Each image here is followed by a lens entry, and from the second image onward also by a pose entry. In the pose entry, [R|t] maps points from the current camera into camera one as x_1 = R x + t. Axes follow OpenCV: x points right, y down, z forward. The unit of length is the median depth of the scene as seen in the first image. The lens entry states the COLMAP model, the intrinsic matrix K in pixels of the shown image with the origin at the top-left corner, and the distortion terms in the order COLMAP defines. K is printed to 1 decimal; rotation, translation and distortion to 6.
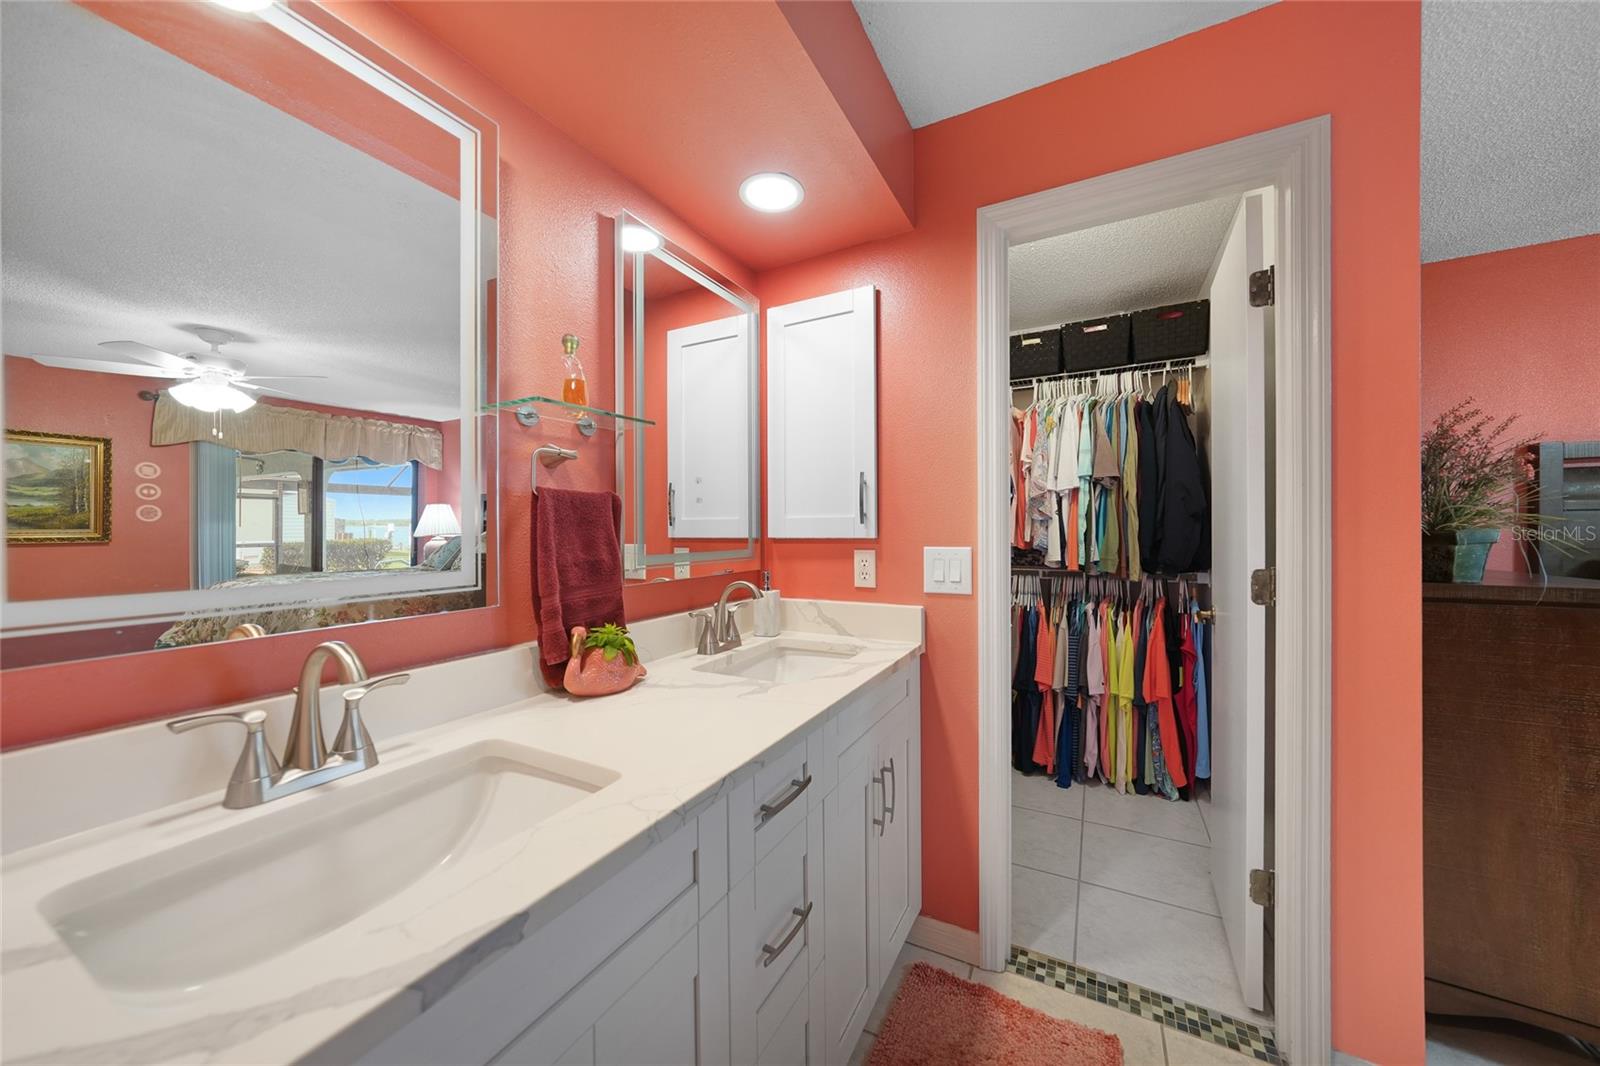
lens RADIAL K [[545.6, 0, 800.0], [0, 545.6, 533.0], [0, 0, 1]] dist [-0.026850, 0.006734]
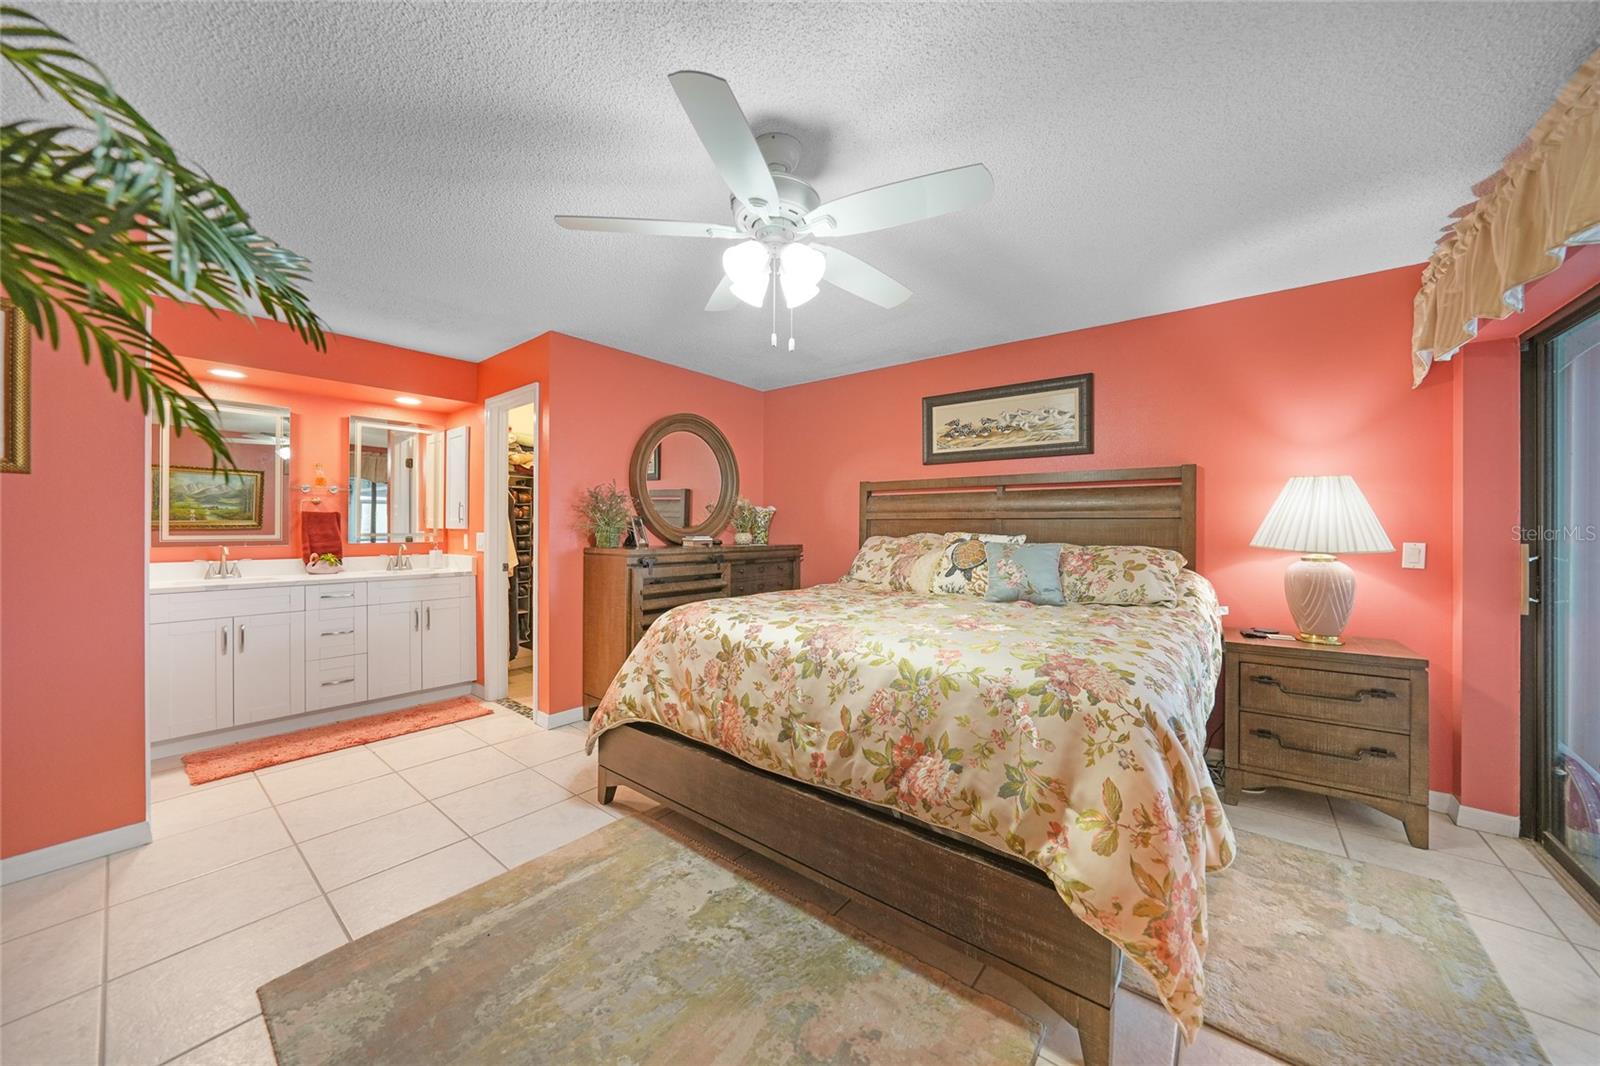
lens RADIAL K [[554.9, 0, 807.3], [0, 554.9, 534.0], [0, 0, 1]] dist [-0.001100, 0.000010]
pose [[0.979077, 0.014634, -0.202963, 2.583534], [-0.012527, 0.999854, 0.011661, -0.018599], [0.203104, -0.008874, 0.979117, -1.372352]]
